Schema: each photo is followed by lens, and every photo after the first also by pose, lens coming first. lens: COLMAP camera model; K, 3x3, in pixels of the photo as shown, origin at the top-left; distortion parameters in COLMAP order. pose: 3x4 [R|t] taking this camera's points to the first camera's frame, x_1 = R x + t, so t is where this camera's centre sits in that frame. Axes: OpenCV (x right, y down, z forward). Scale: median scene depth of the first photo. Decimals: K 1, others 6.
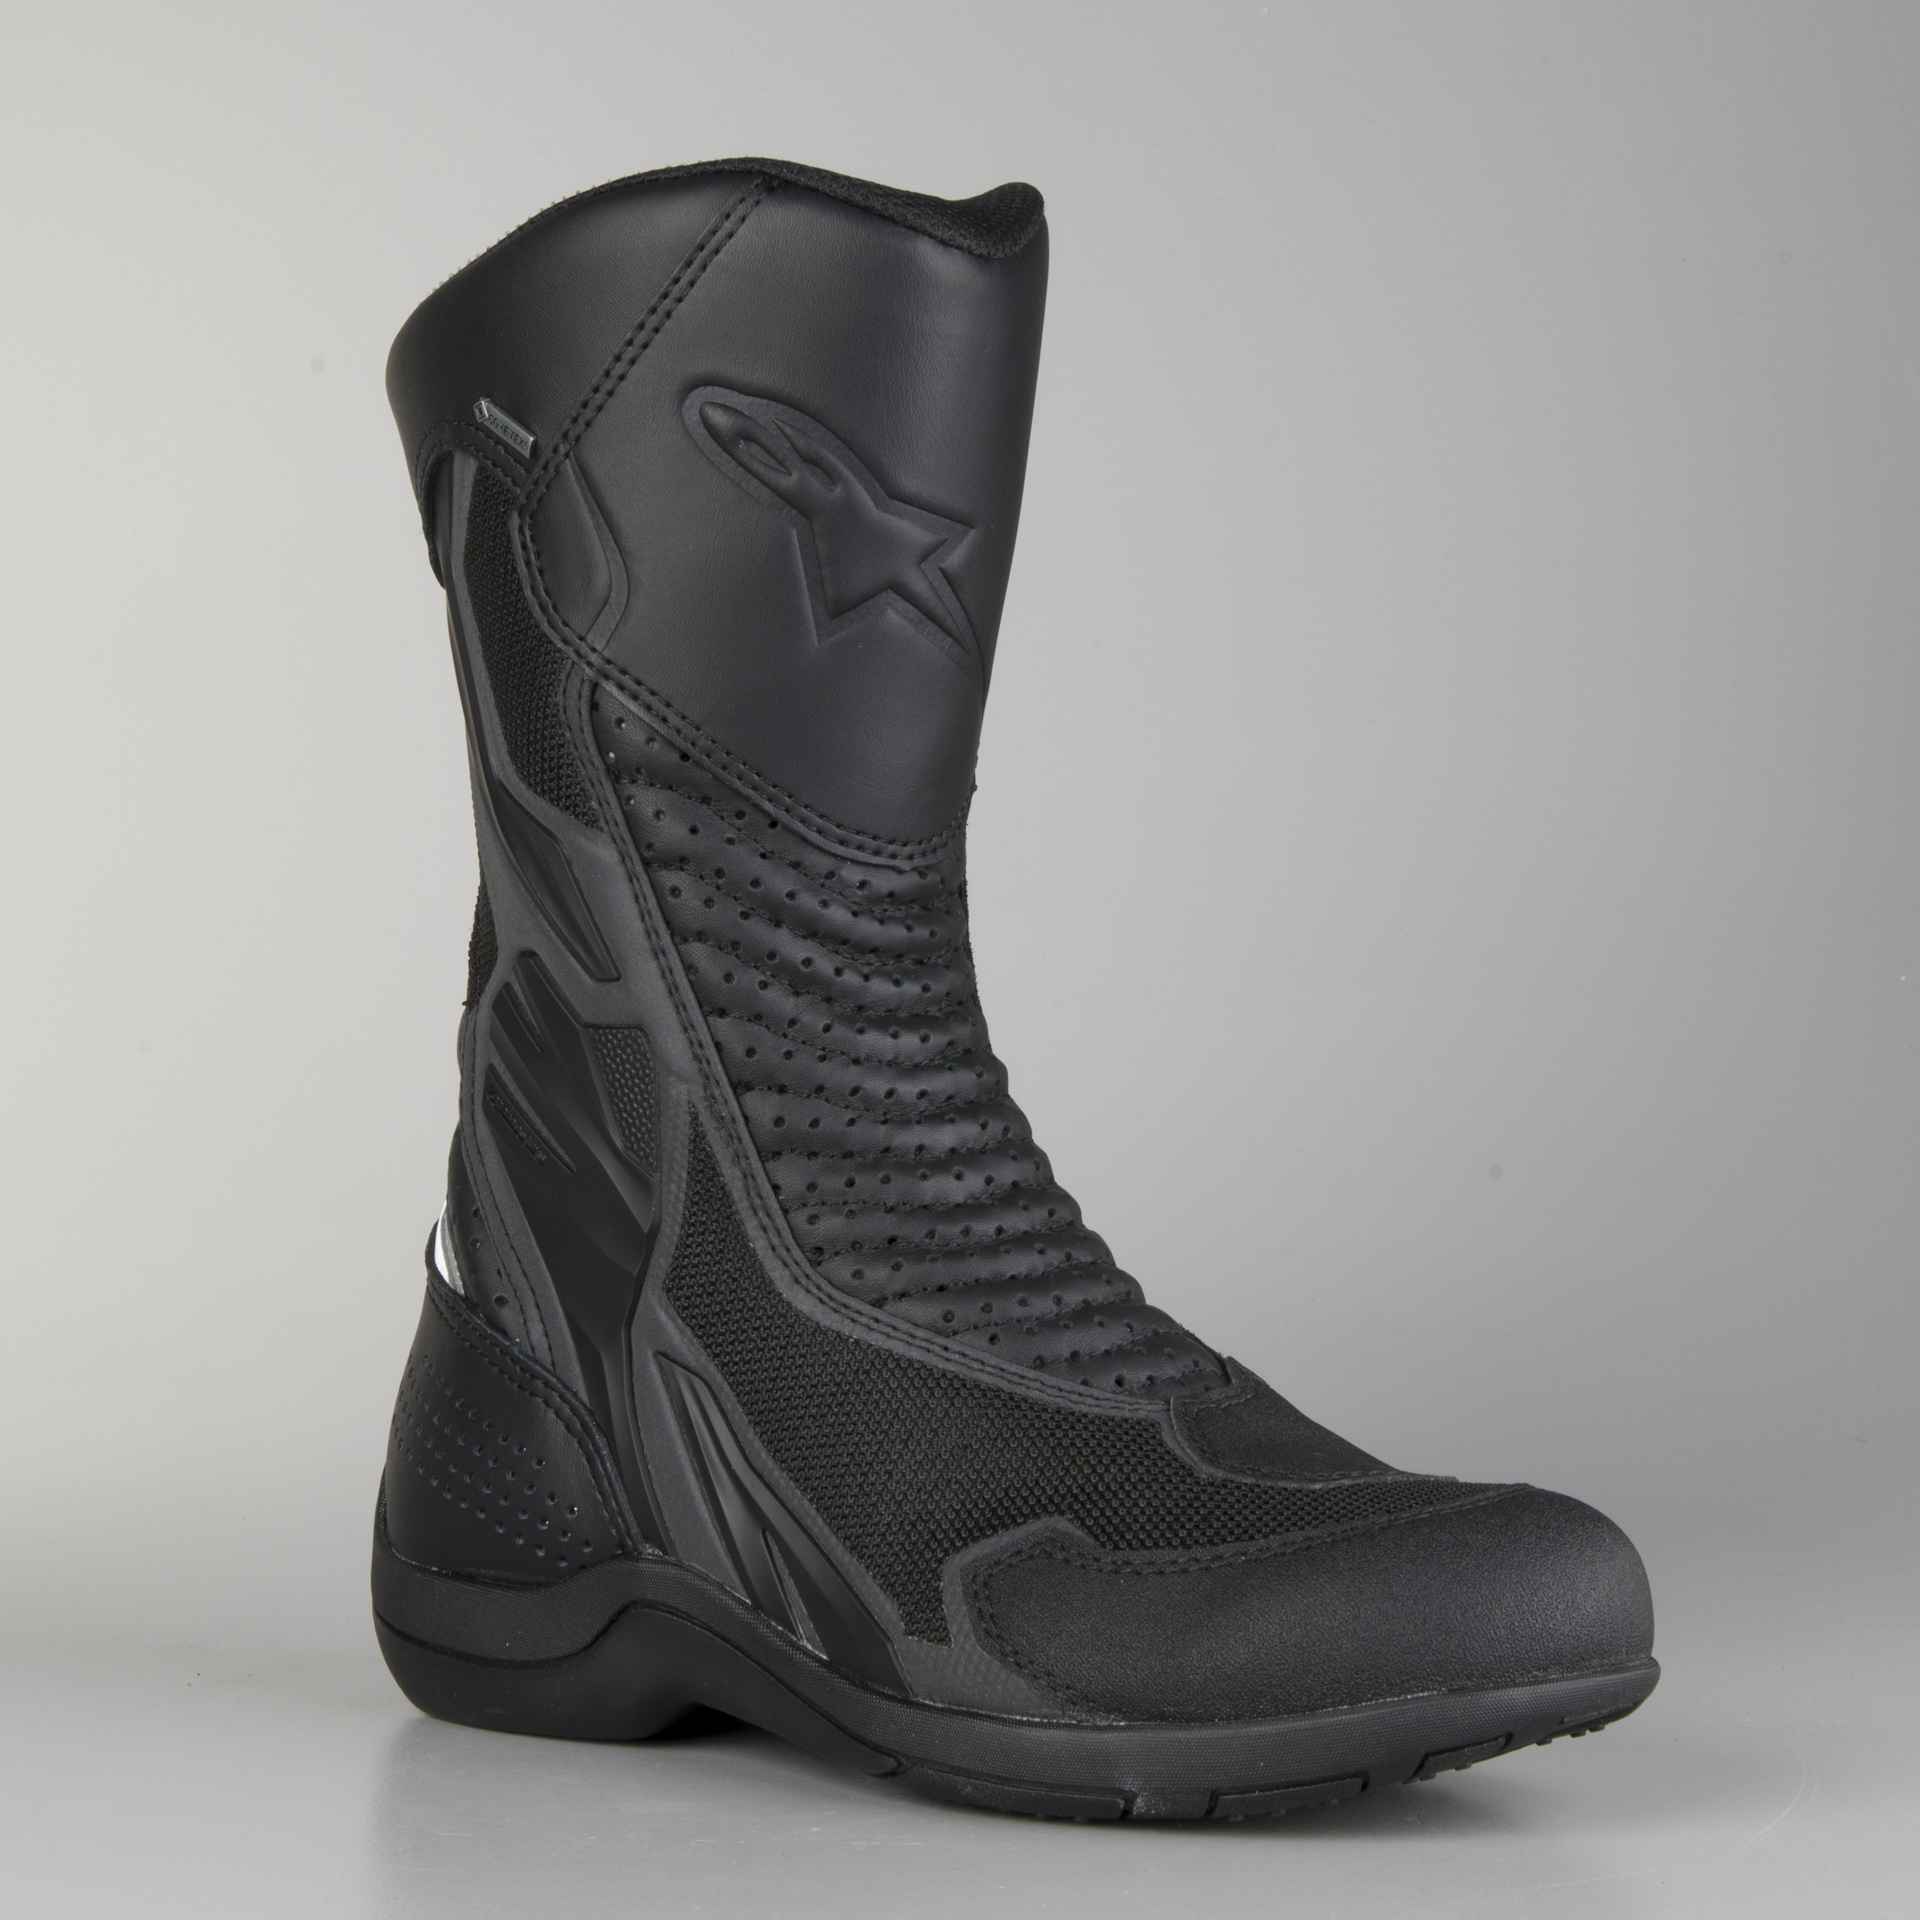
lens RADIAL K [[4802.7, 0, 906.9], [0, 4802.7, 1001.7], [0, 0, 1]] dist [0.414149, 0.000000]
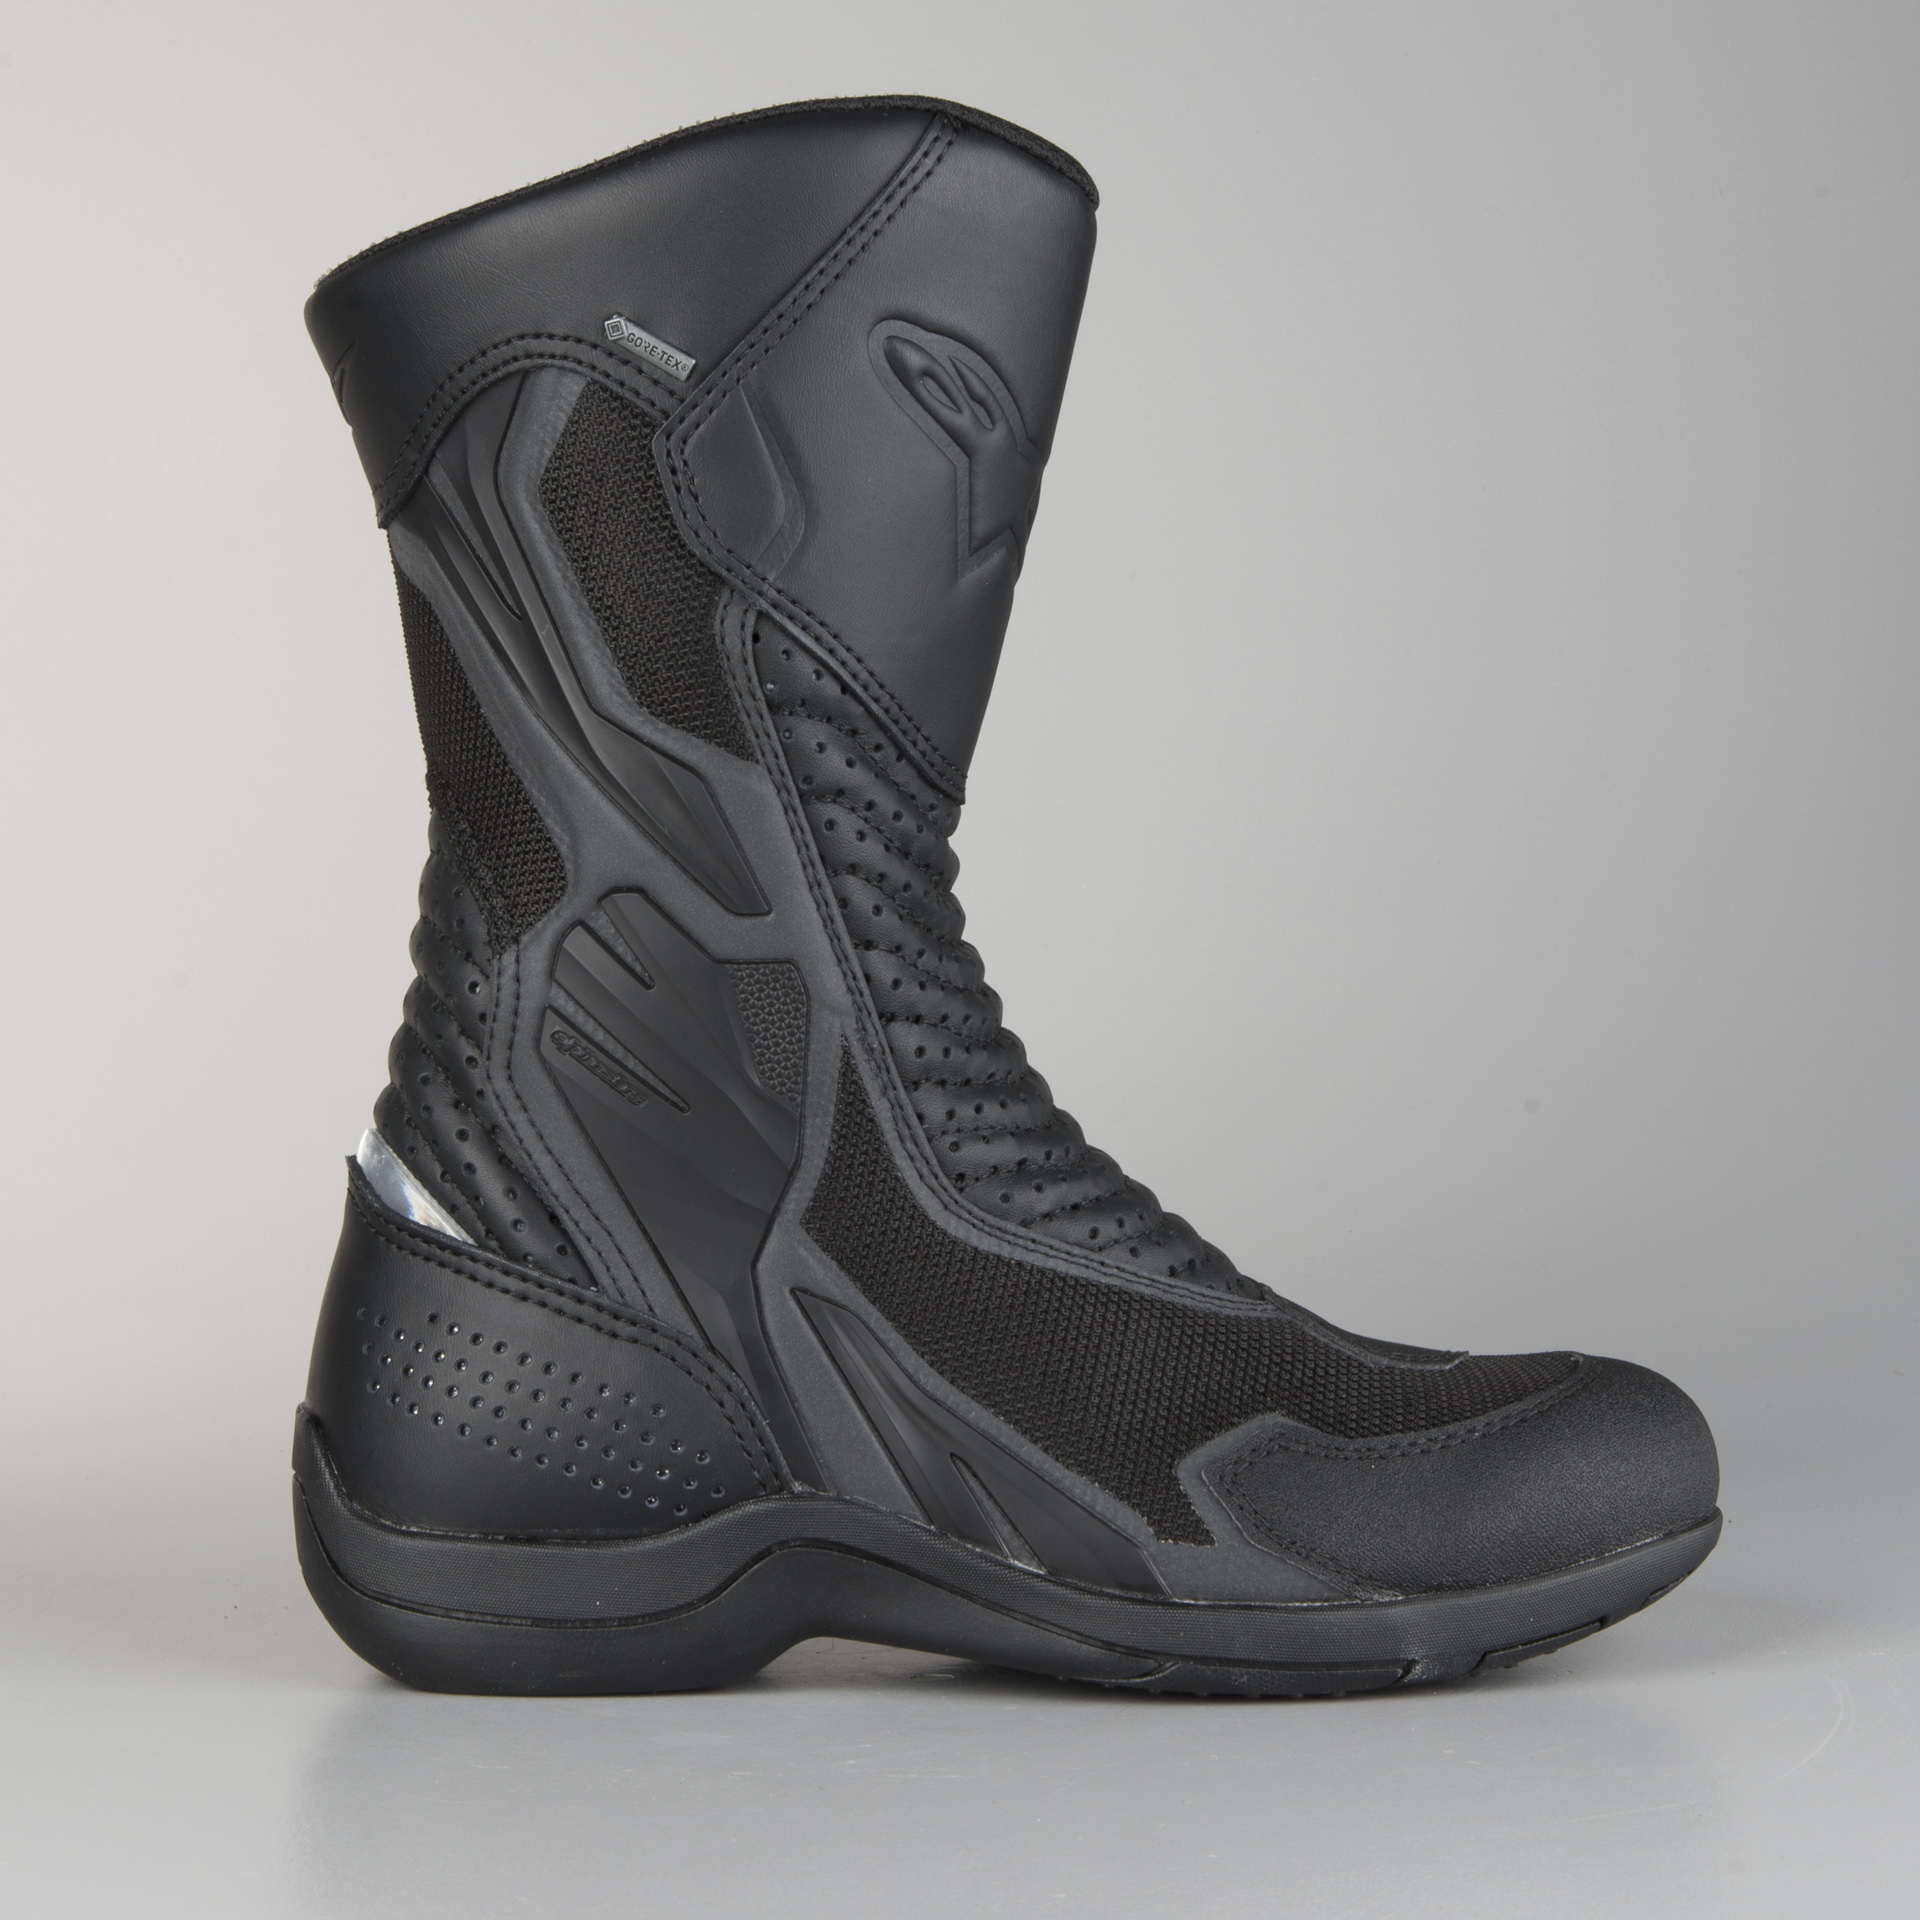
lens RADIAL K [[4802.7, 0, 972.7], [0, 4802.7, 929.5], [0, 0, 1]] dist [0.414149, 0.000000]
pose [[0.789828, -0.016795, 0.613098, -0.639206], [0.019072, 0.999814, 0.002820, -0.003322], [-0.613031, 0.009466, 0.790002, 0.195561]]
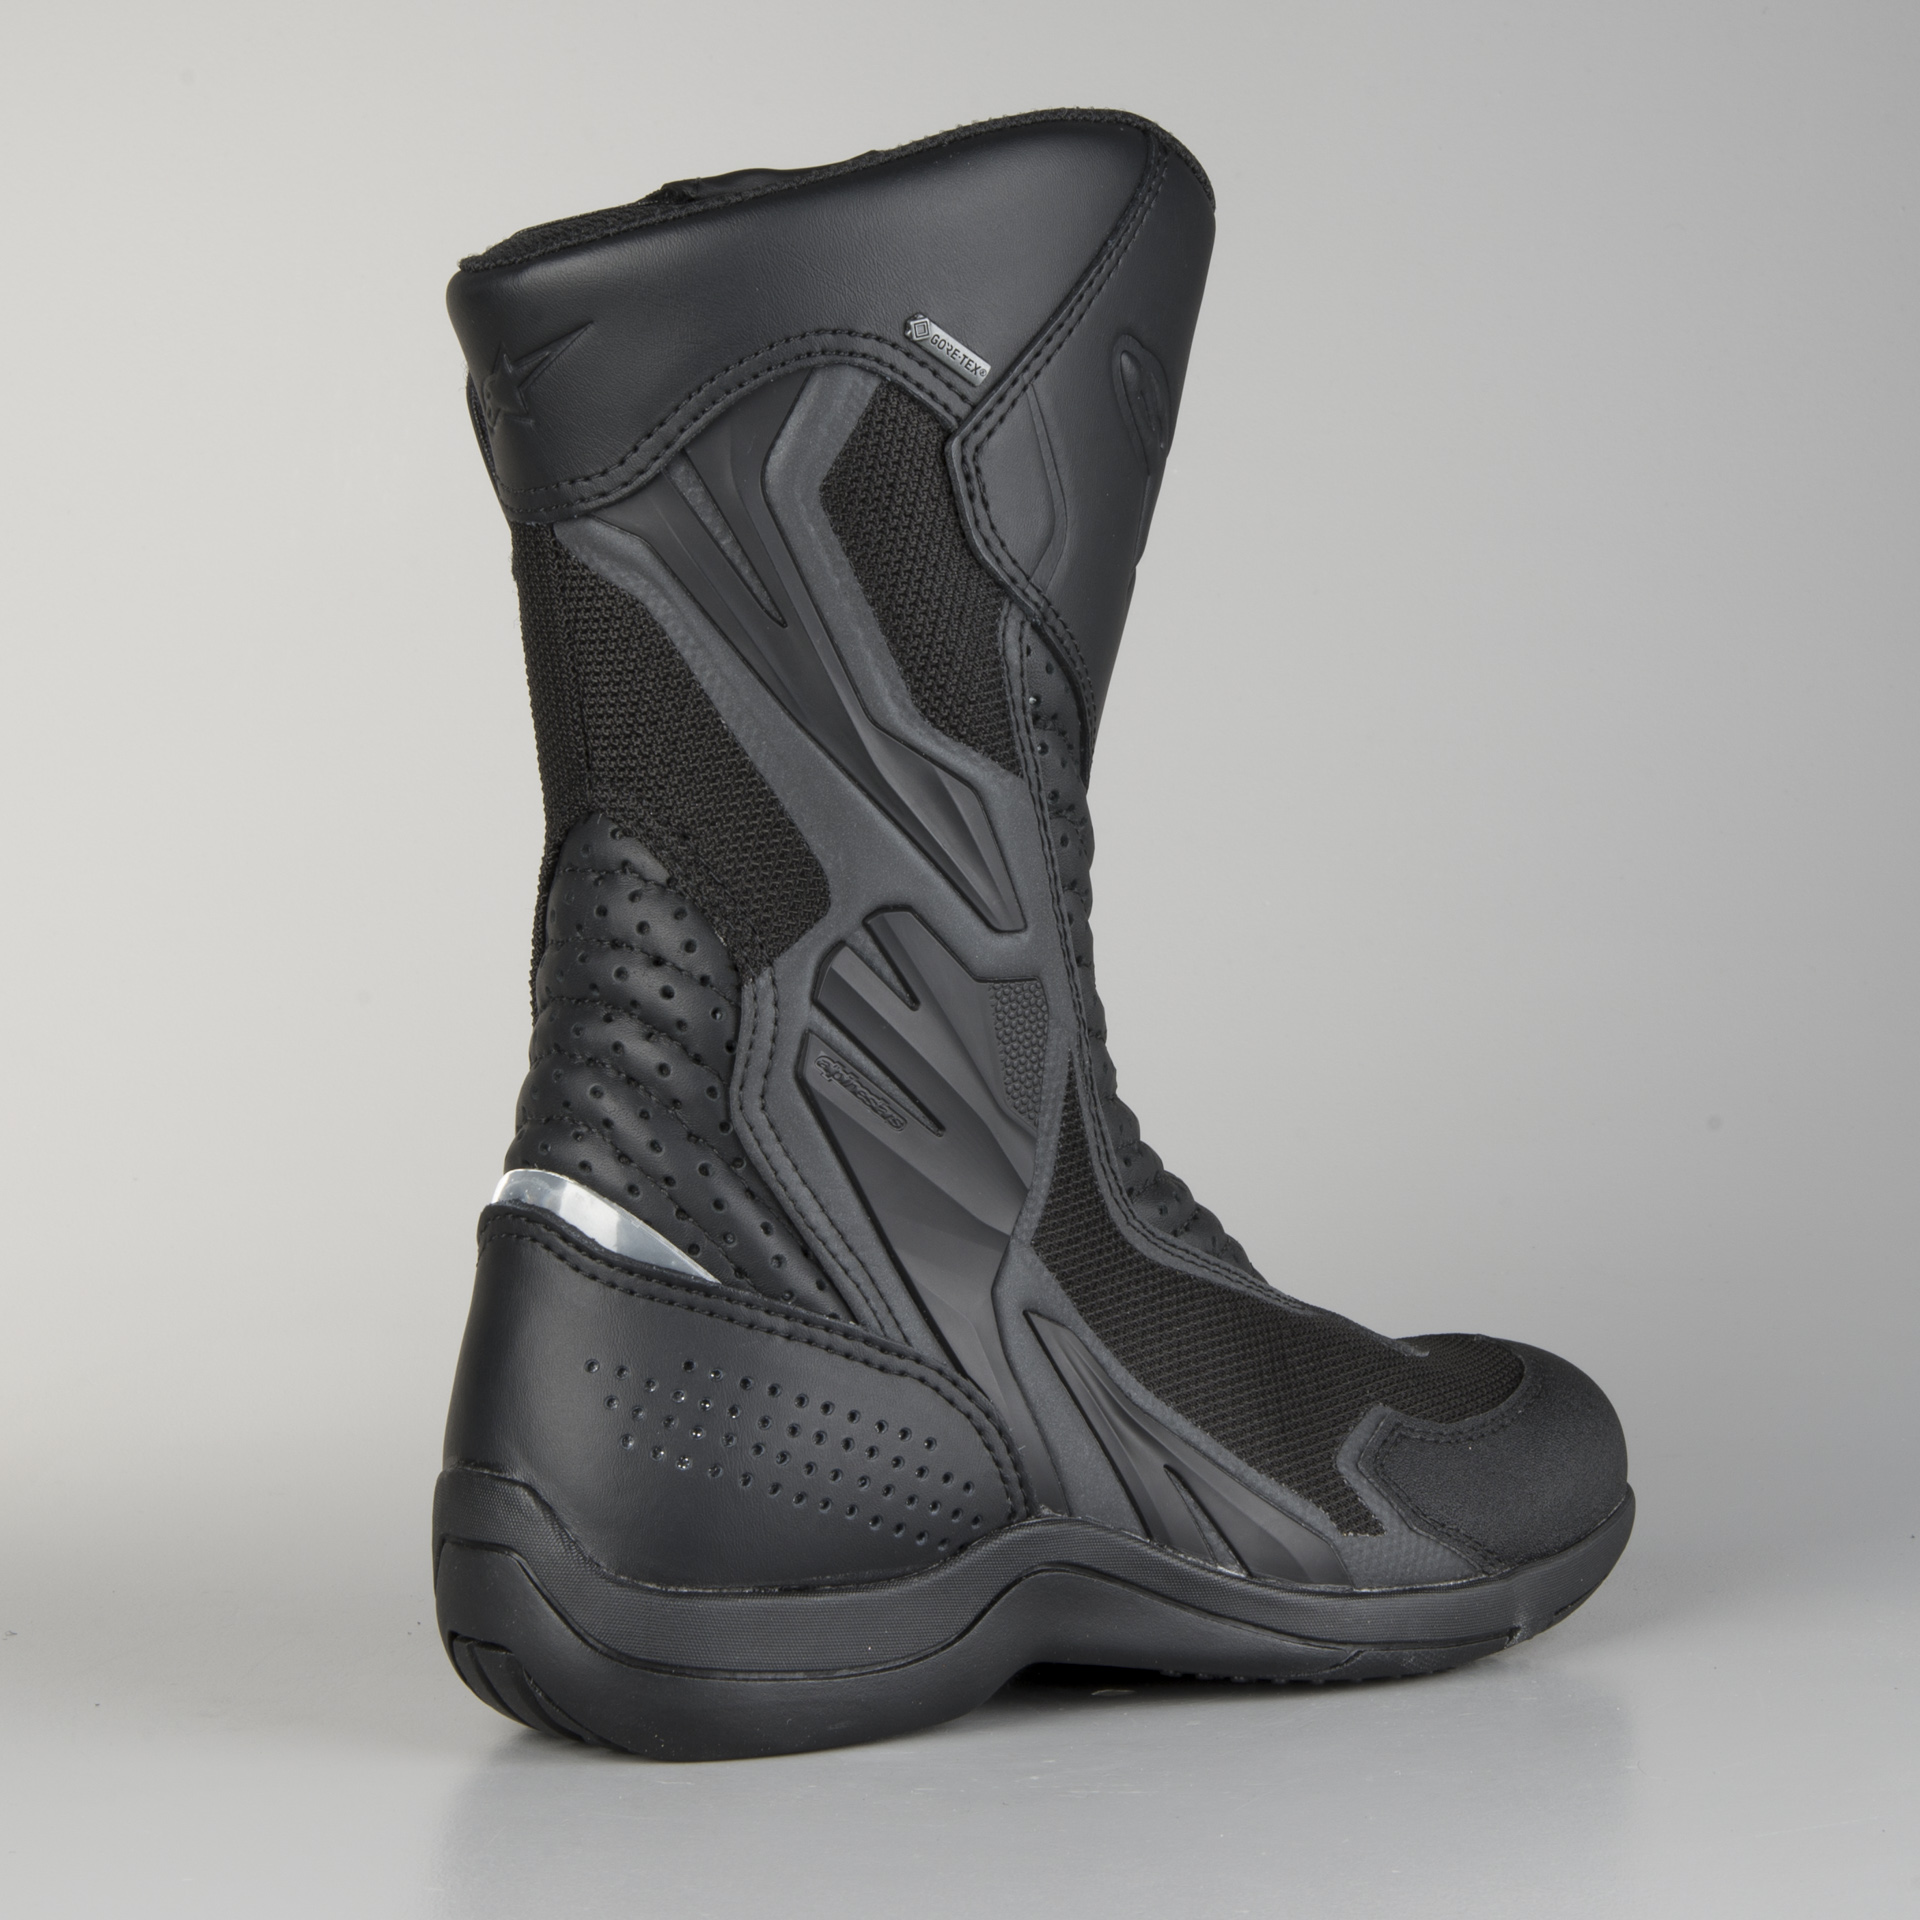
lens RADIAL K [[4802.7, 0, 955.2], [0, 4802.7, 941.7], [0, 0, 1]] dist [0.414149, 0.000000]
pose [[0.284598, -0.019147, 0.958456, -1.006663], [0.034310, 0.999363, 0.009776, -0.012356], [-0.958033, 0.030103, 0.285074, 0.743531]]
